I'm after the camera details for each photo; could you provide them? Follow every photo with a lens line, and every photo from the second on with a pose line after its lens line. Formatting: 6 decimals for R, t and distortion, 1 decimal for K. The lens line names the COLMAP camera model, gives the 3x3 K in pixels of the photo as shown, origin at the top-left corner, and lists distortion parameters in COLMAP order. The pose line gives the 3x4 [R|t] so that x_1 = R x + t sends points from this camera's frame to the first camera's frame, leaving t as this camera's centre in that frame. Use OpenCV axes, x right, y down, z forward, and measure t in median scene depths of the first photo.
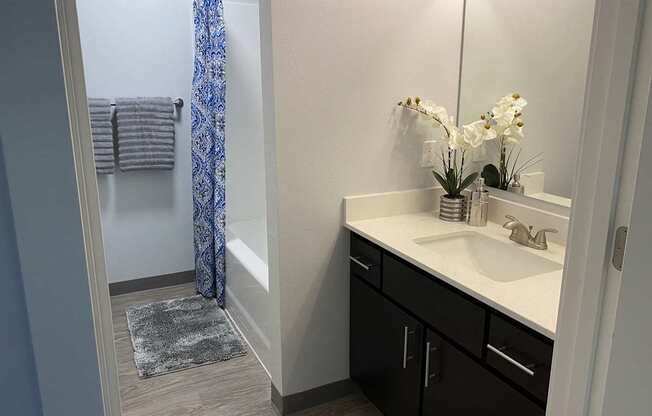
lens RADIAL K [[499.9, 0, 326.7], [0, 499.9, 207.7], [0, 0, 1]] dist [0.014432, -0.029639]
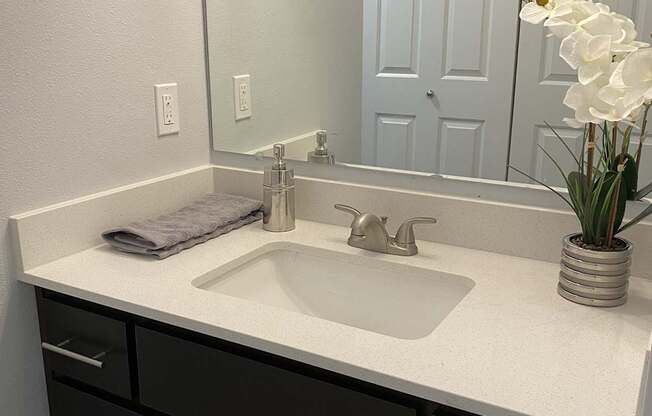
lens RADIAL K [[632.6, 0, 325.4], [0, 632.6, 208.5], [0, 0, 1]] dist [-0.008511, 0.000000]
pose [[0.813557, -0.141908, 0.563904, -0.052783], [0.131285, 0.989551, 0.059615, -0.024442], [-0.566471, 0.025532, 0.823686, 0.409432]]
